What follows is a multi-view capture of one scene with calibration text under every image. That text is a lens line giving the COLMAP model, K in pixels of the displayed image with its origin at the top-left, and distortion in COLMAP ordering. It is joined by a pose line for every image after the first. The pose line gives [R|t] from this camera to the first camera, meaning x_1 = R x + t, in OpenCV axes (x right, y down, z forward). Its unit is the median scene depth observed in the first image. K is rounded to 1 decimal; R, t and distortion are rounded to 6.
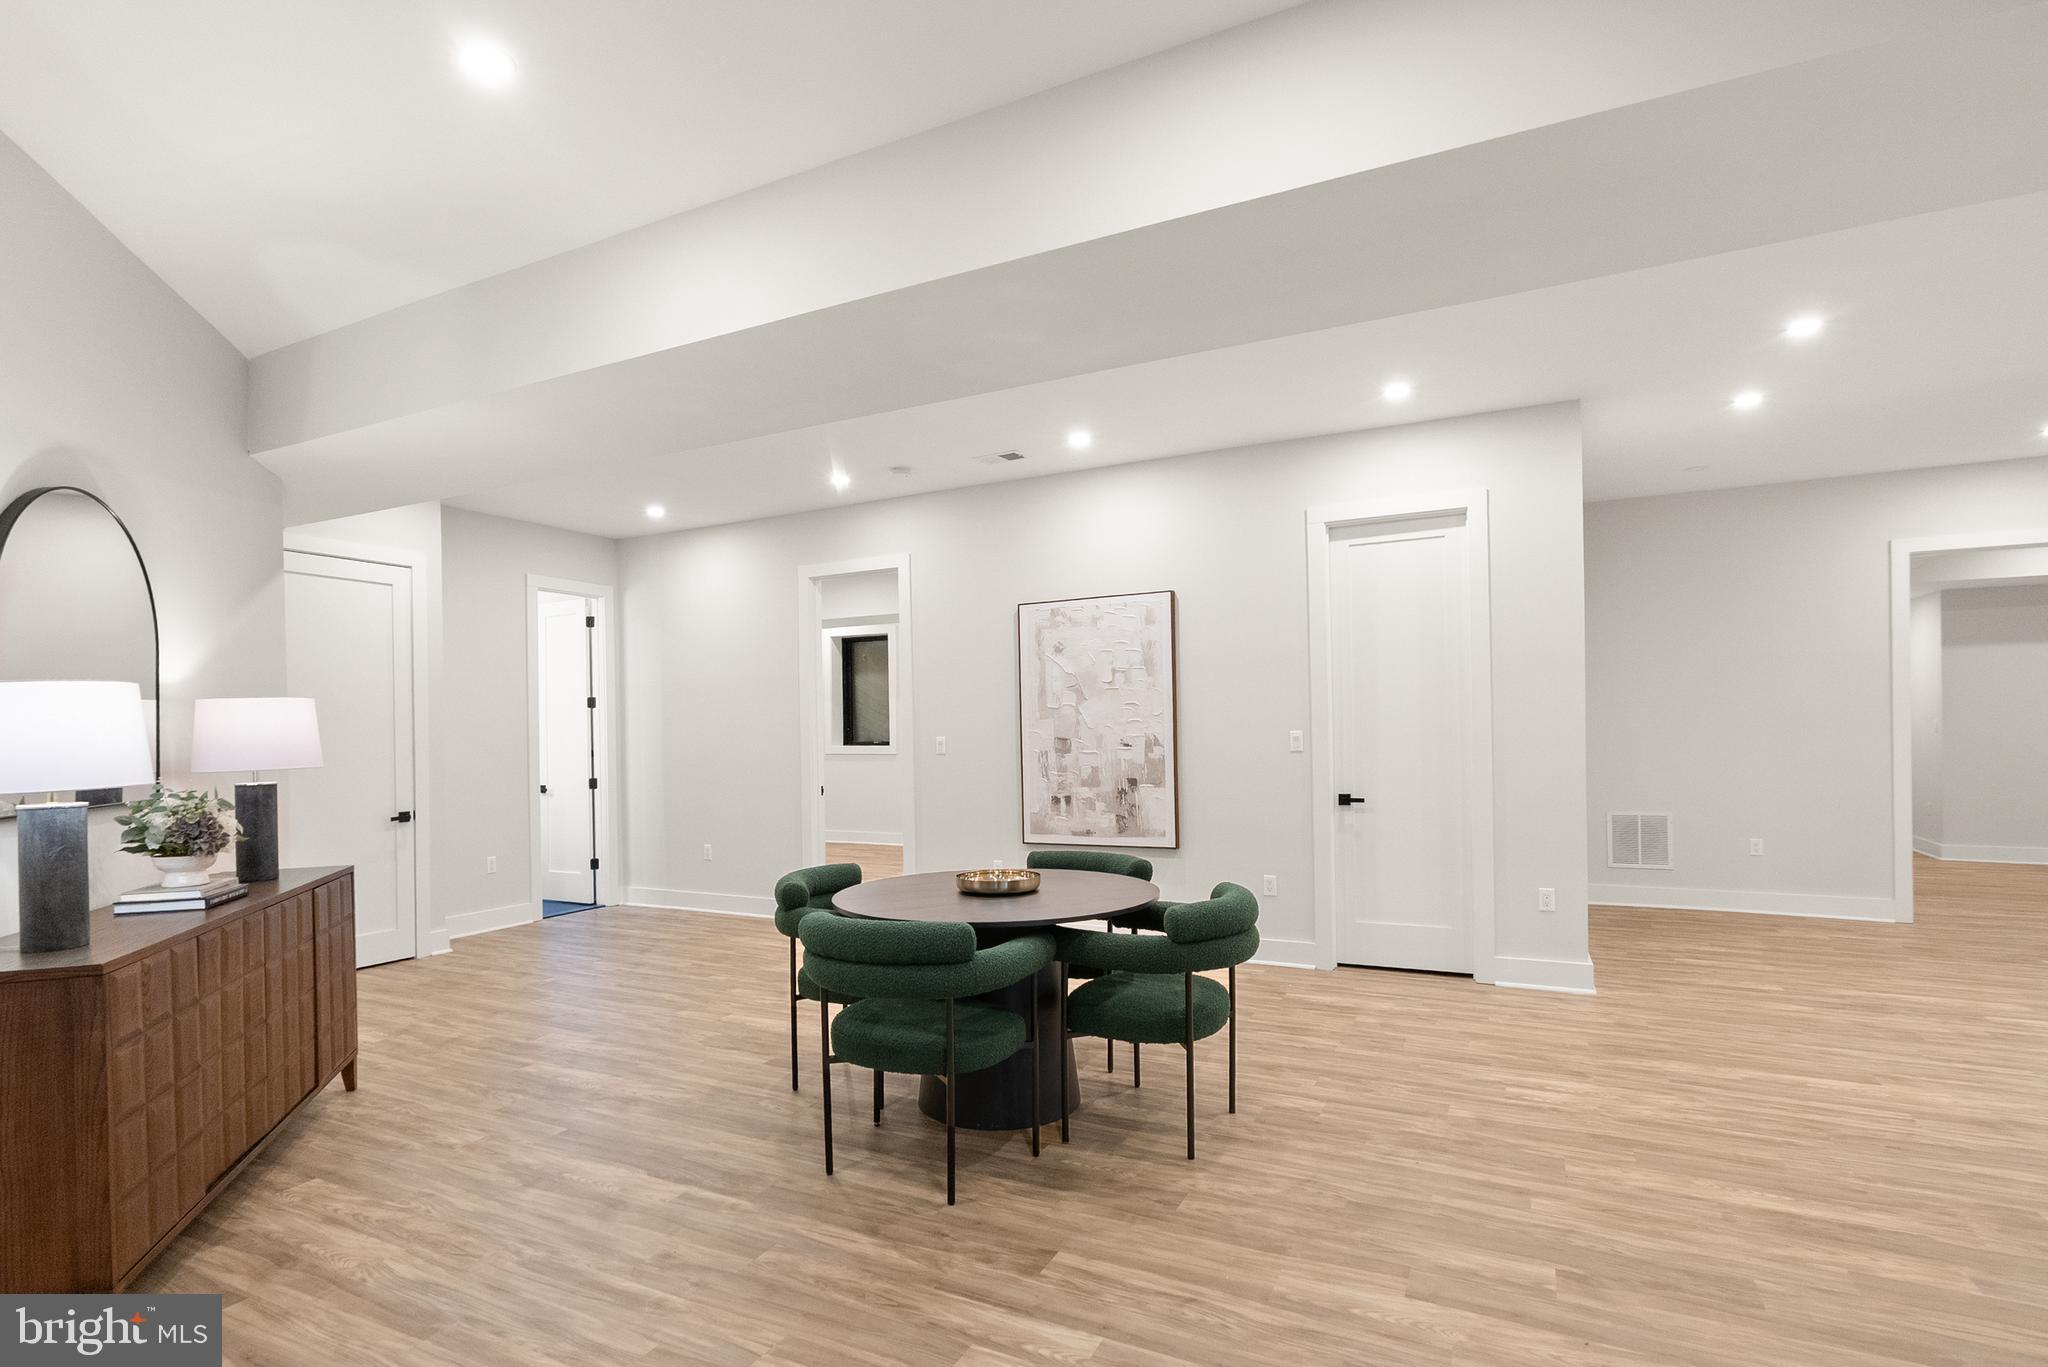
lens RADIAL K [[948.3, 0, 1047.8], [0, 948.3, 729.7], [0, 0, 1]] dist [0.004344, 0.000872]
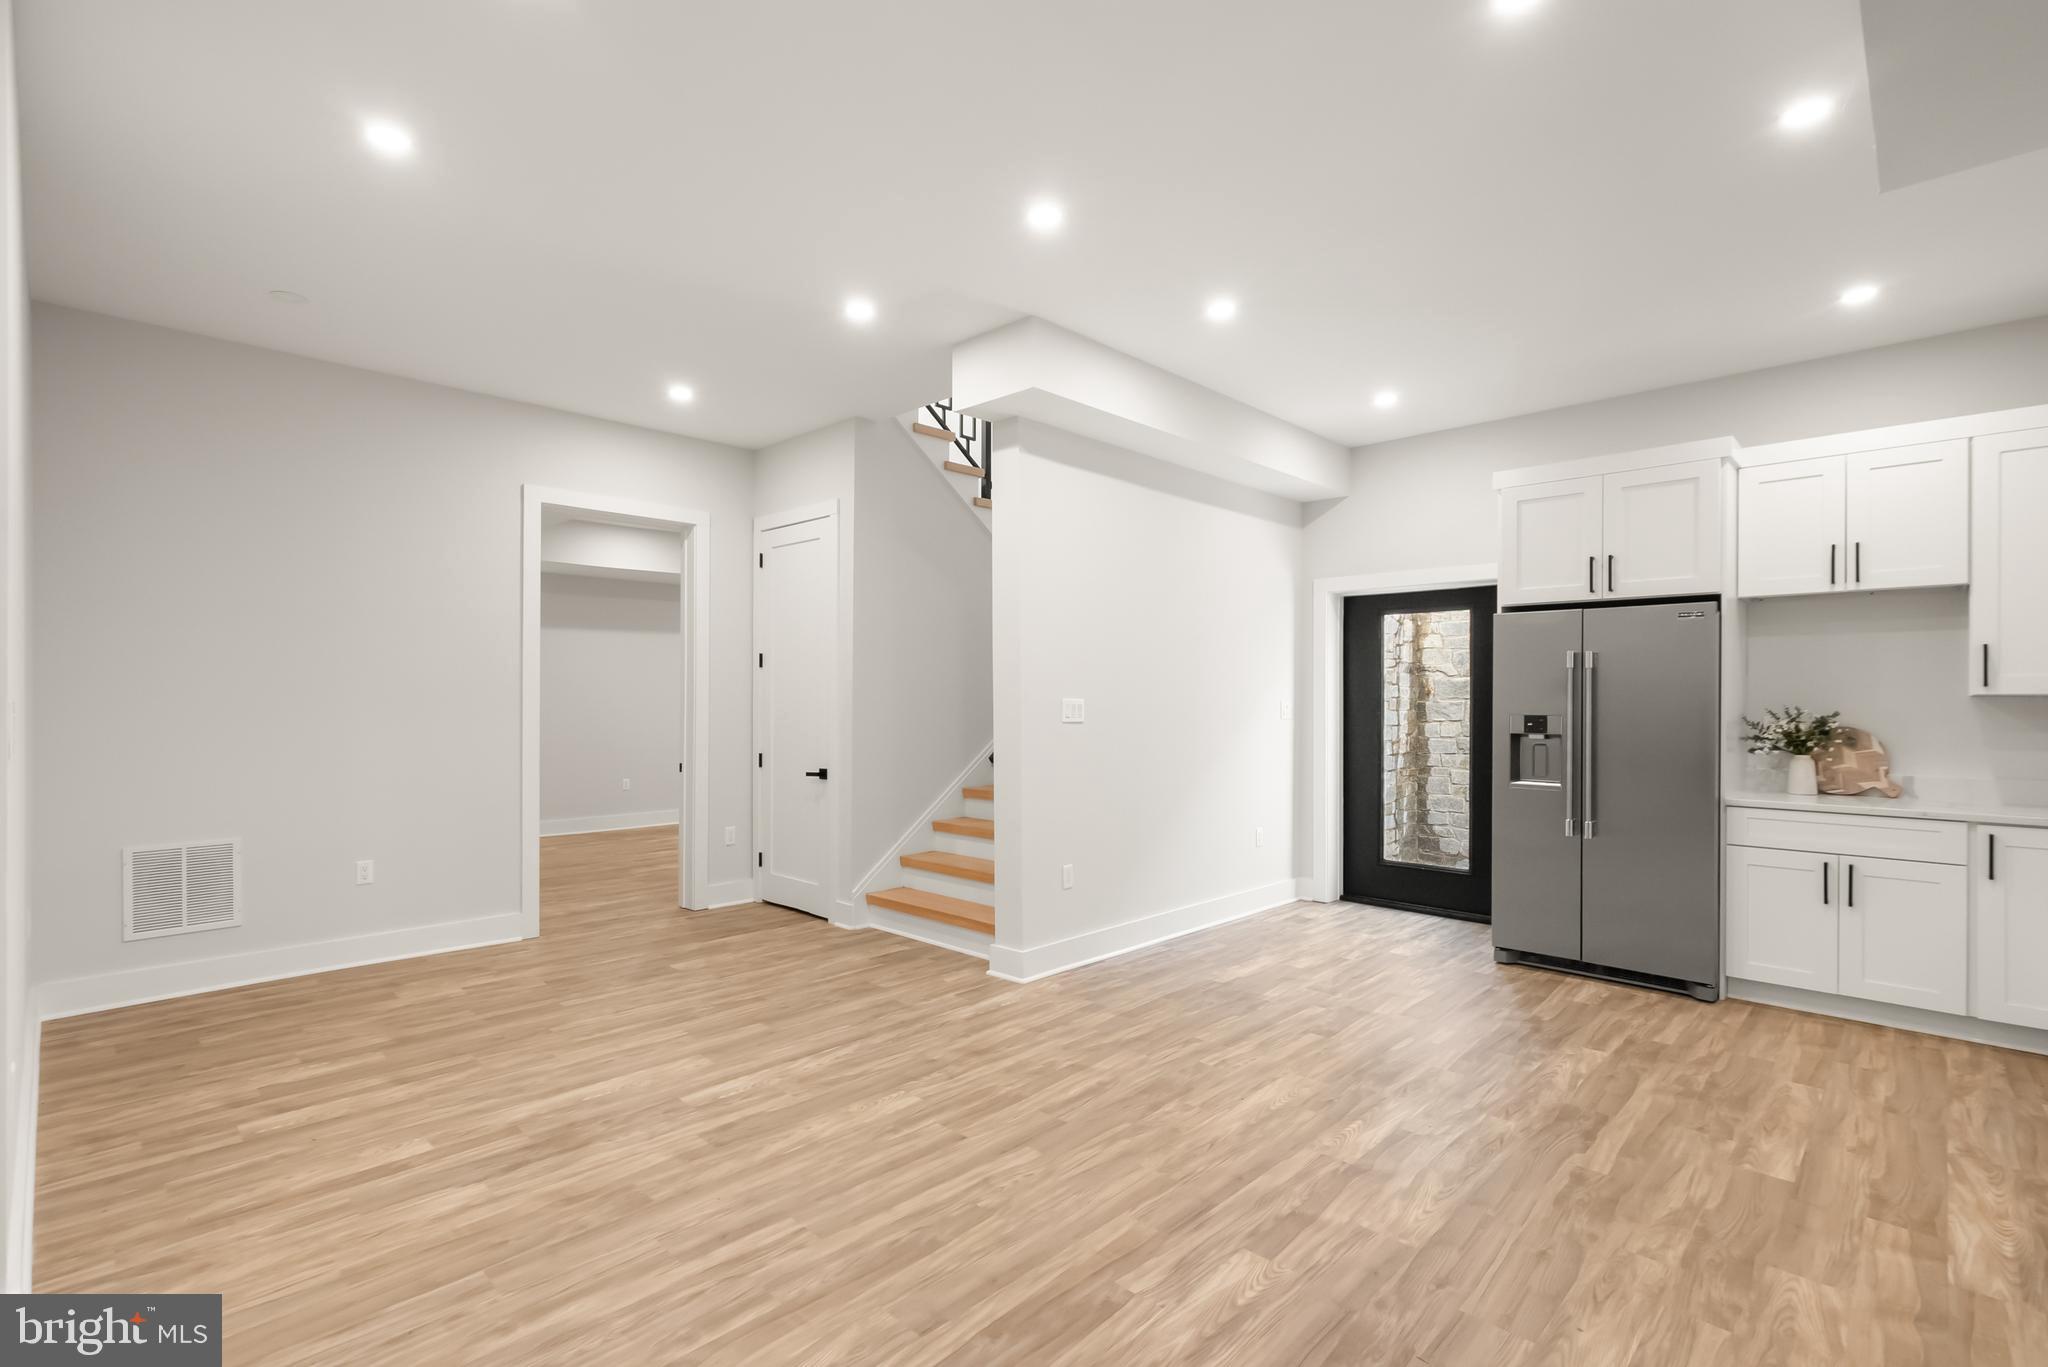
lens RADIAL K [[934.6, 0, 954.2], [0, 934.6, 694.4], [0, 0, 1]] dist [0.000905, 0.000071]
pose [[0.334547, 0.017195, 0.942222, 0.431316], [-0.003763, 0.999850, -0.016911, 0.002185], [-0.942371, 0.002112, 0.334562, 0.651884]]
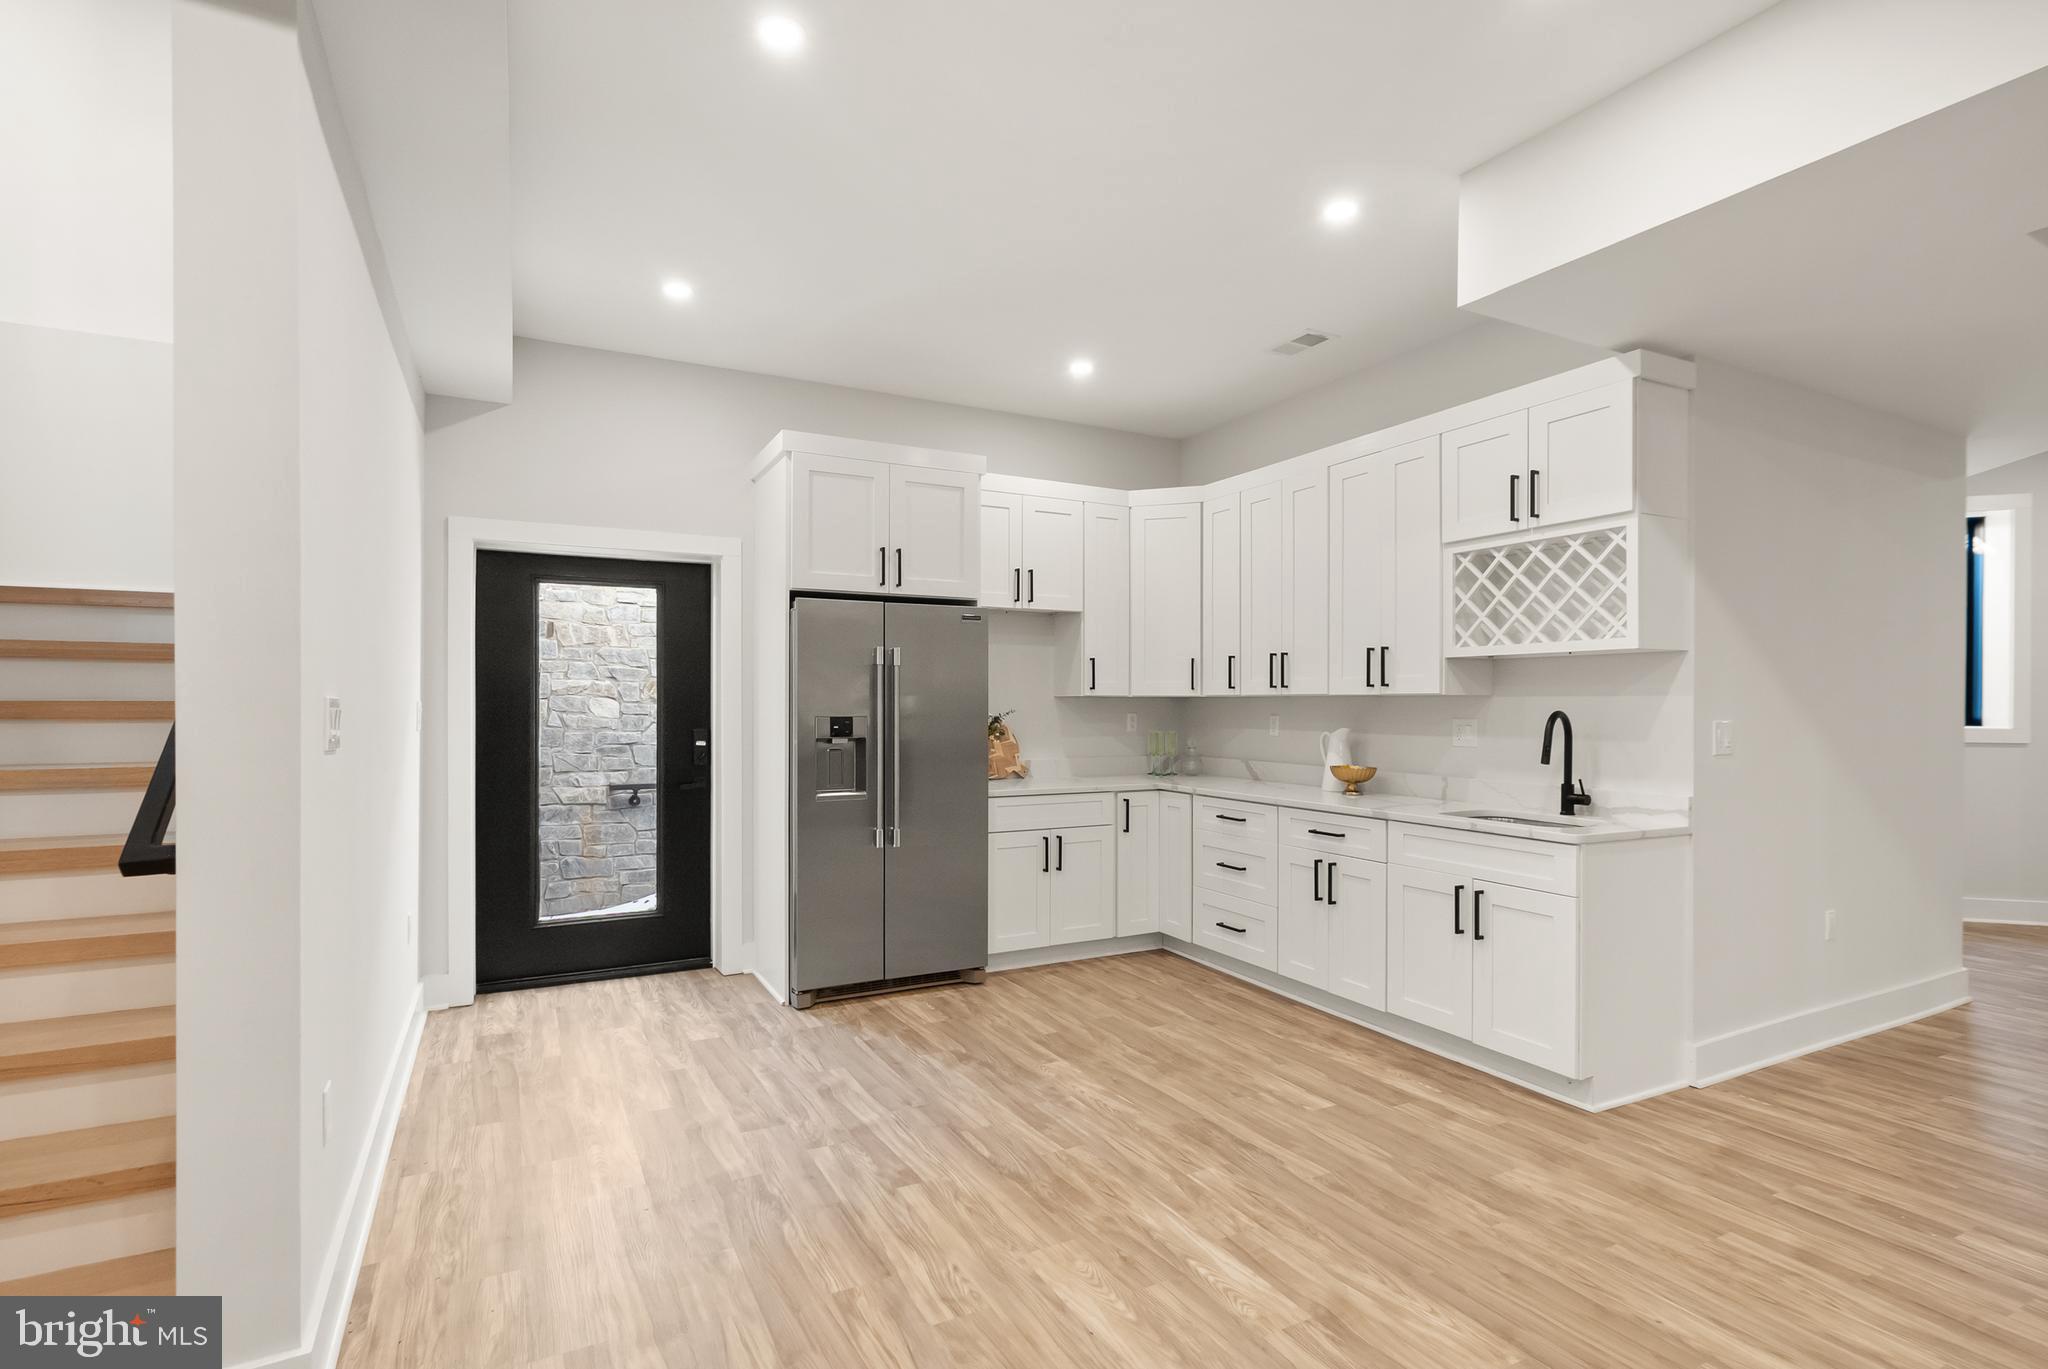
lens RADIAL K [[978.1, 0, 1013.9], [0, 978.1, 703.2], [0, 0, 1]] dist [0.001960, 0.001741]
pose [[-0.815627, 0.012345, 0.578446, 0.962175], [0.011340, 0.999921, -0.005350, -0.001294], [-0.578466, 0.002196, -0.815703, 1.106364]]
